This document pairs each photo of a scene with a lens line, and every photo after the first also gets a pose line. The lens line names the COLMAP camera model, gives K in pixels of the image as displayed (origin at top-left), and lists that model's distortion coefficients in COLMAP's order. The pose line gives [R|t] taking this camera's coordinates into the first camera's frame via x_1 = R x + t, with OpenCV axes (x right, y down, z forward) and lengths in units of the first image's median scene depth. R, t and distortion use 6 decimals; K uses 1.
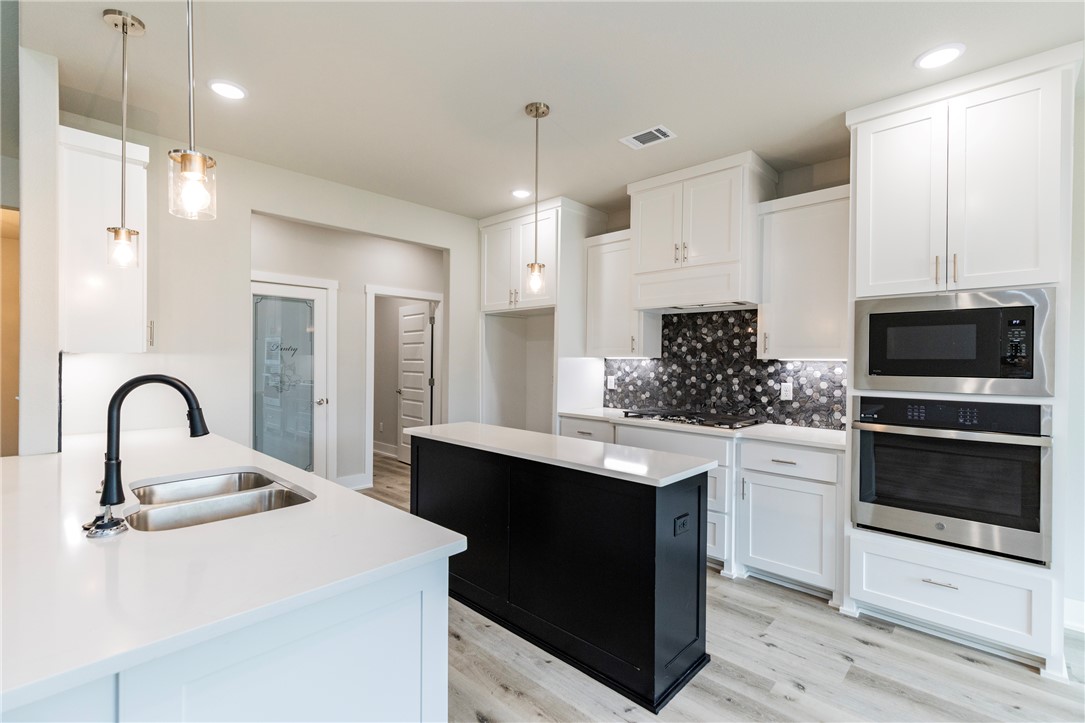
lens RADIAL K [[486.1, 0, 550.7], [0, 486.1, 362.5], [0, 0, 1]] dist [0.009535, -0.000748]
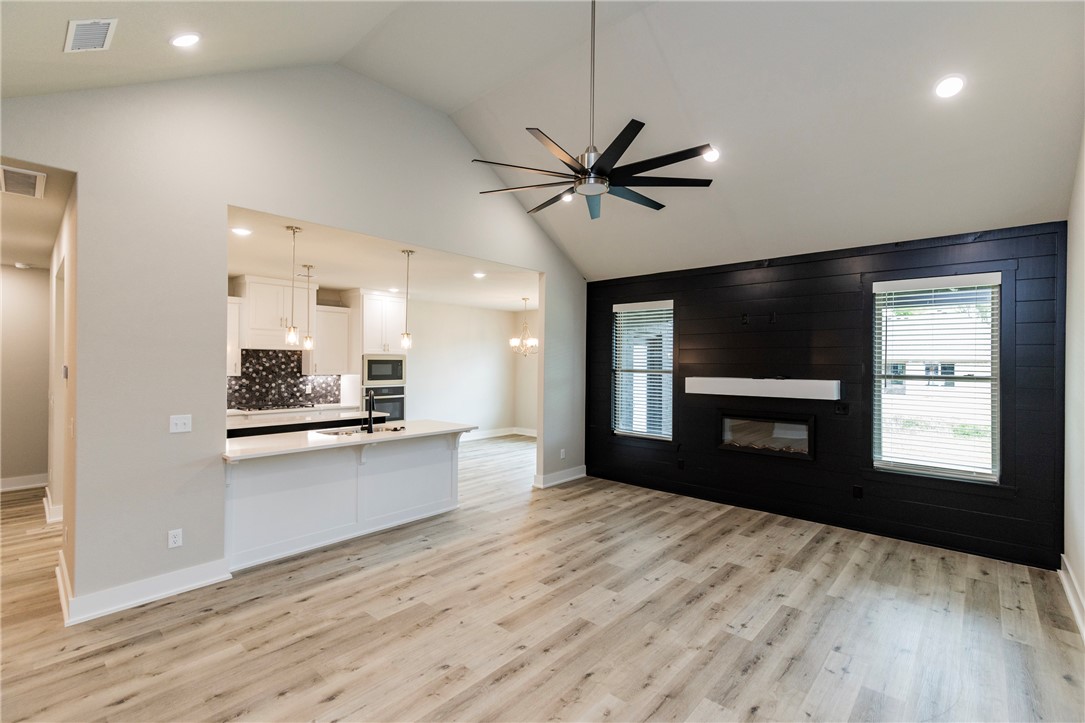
lens RADIAL K [[486.1, 0, 550.7], [0, 486.1, 362.5], [0, 0, 1]] dist [0.009535, -0.000748]
pose [[-0.024448, -0.009468, 0.999656, -1.581217], [-0.000170, 0.999955, 0.009466, -0.075190], [-0.999701, 0.000062, -0.024449, -0.027279]]
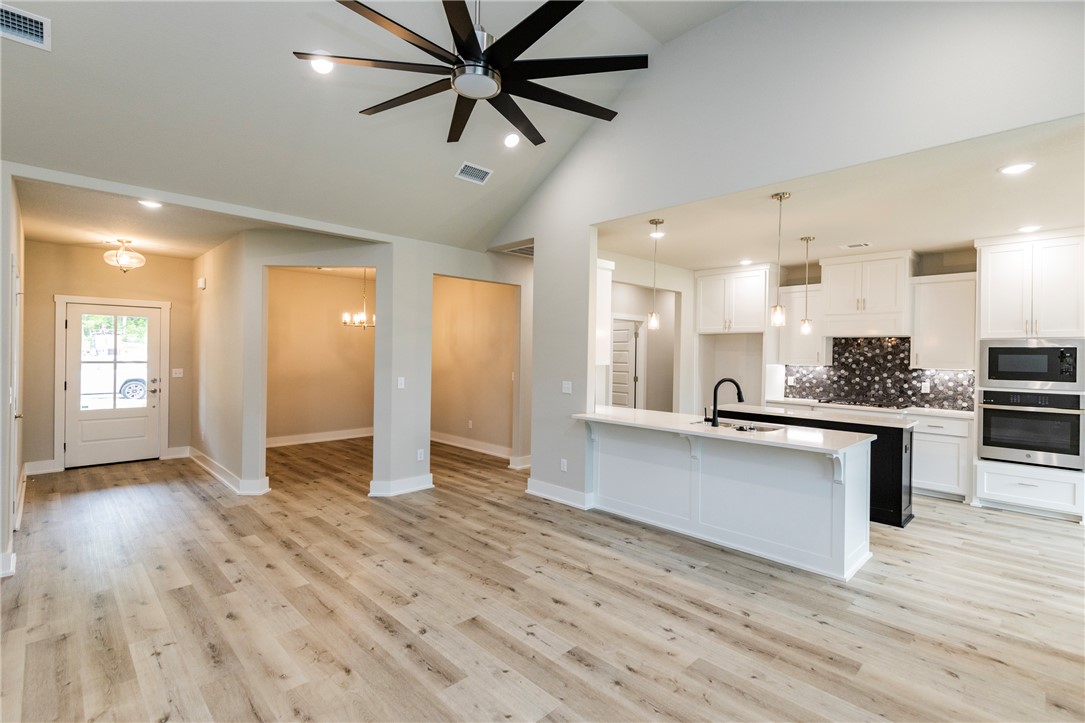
lens RADIAL K [[502.3, 0, 555.1], [0, 502.3, 353.1], [0, 0, 1]] dist [0.005526, -0.000227]
pose [[0.999421, 0.005909, -0.033494, -0.664830], [-0.006155, 0.999955, -0.007265, -0.035497], [0.033450, 0.007467, 0.999413, -0.700996]]
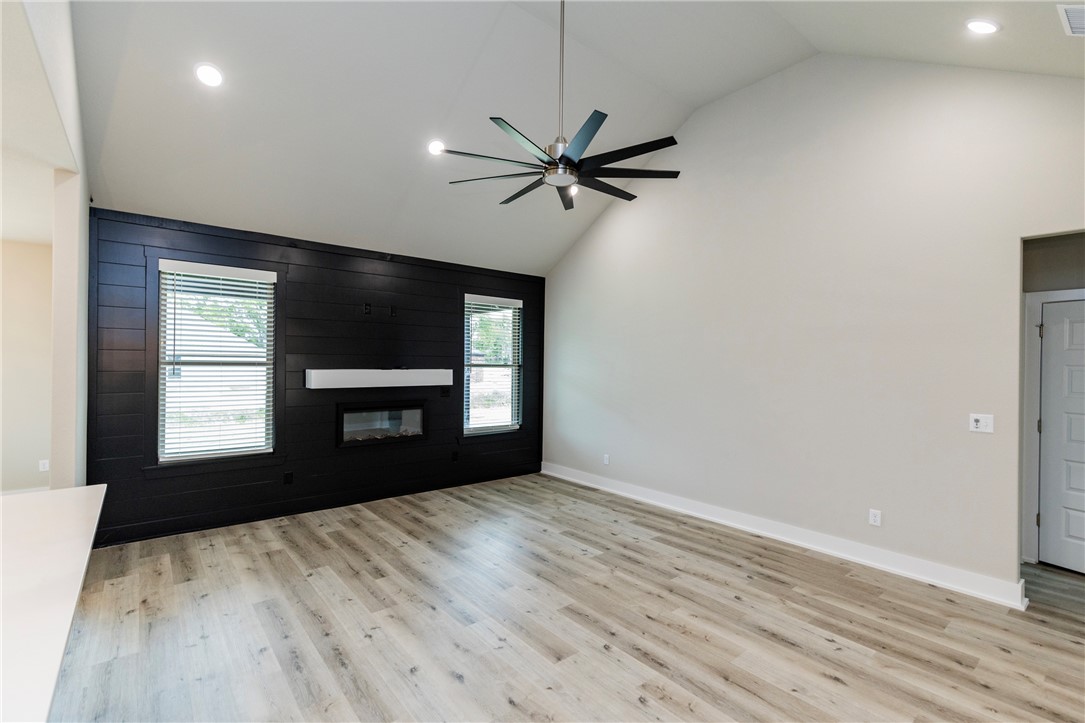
lens RADIAL K [[491.6, 0, 551.2], [0, 491.6, 361.8], [0, 0, 1]] dist [0.007098, -0.000860]
pose [[-0.991507, -0.019485, 0.128586, -0.873573], [-0.018761, 0.999801, 0.006837, -0.057193], [-0.128694, 0.004367, -0.991675, 0.695419]]
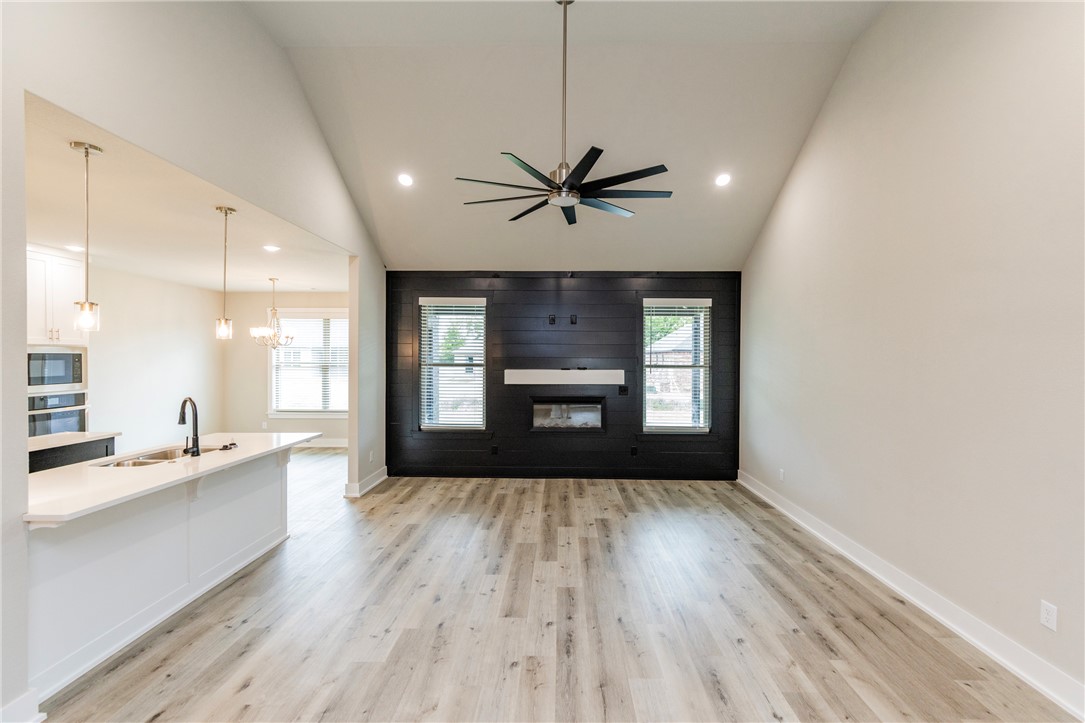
lens RADIAL K [[491.6, 0, 551.2], [0, 491.6, 361.8], [0, 0, 1]] dist [0.007098, -0.000860]
pose [[-0.665240, -0.018176, 0.746409, -1.440540], [-0.004251, 0.999780, 0.020557, -0.077692], [-0.746618, 0.010502, -0.665170, 0.505194]]
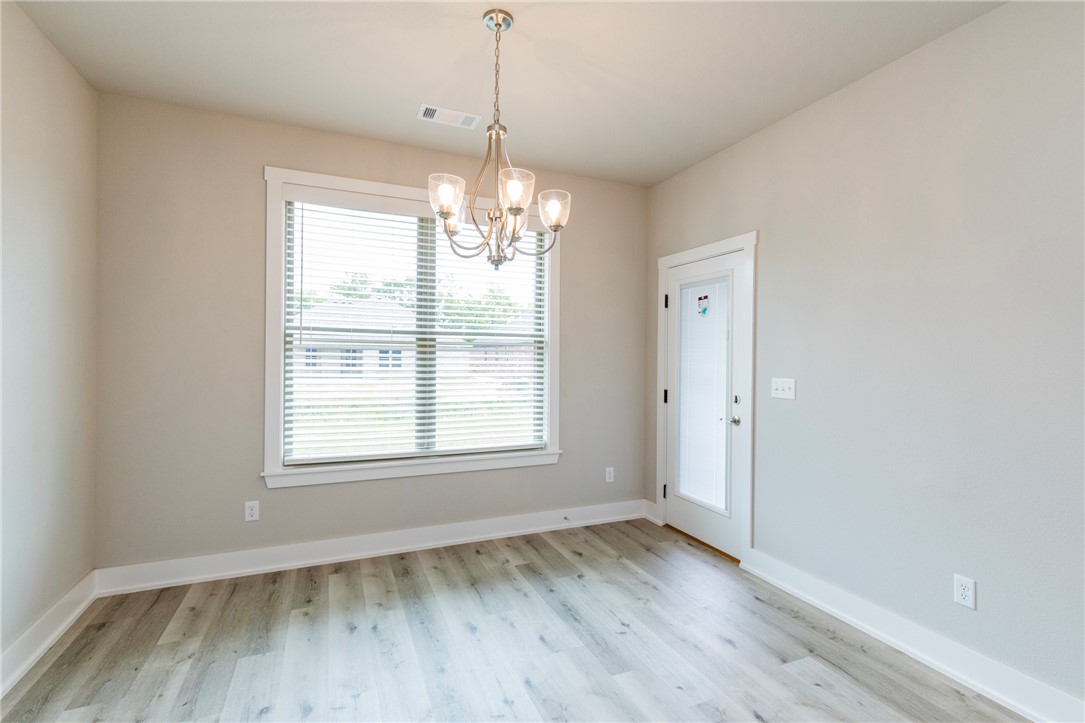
lens RADIAL K [[500.7, 0, 547.2], [0, 500.7, 356.5], [0, 0, 1]] dist [0.002398, 0.000074]
pose [[-0.918335, -0.022971, 0.395138, 0.430945], [-0.019816, 0.999731, 0.012066, 0.009518], [-0.395309, 0.003250, -0.918543, 0.519357]]
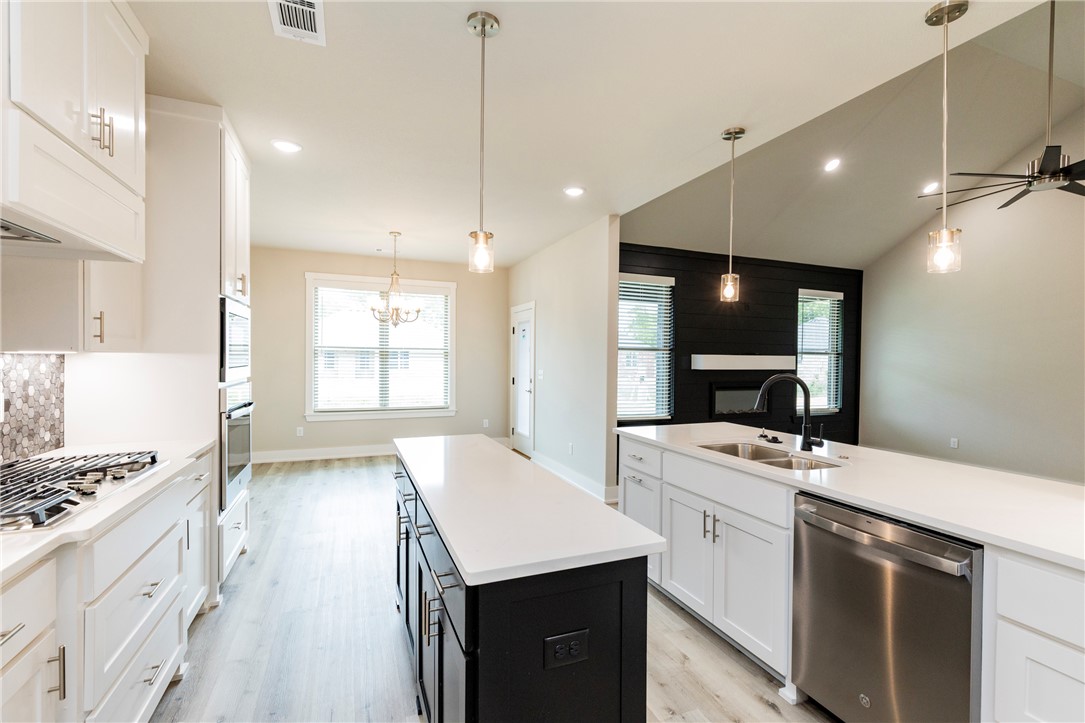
lens RADIAL K [[491.6, 0, 551.2], [0, 491.6, 361.8], [0, 0, 1]] dist [0.007098, -0.000860]
pose [[-0.909866, -0.024567, 0.414173, -0.312806], [-0.017792, 0.999637, 0.020207, -0.016454], [-0.414520, 0.011017, -0.909974, 1.156090]]
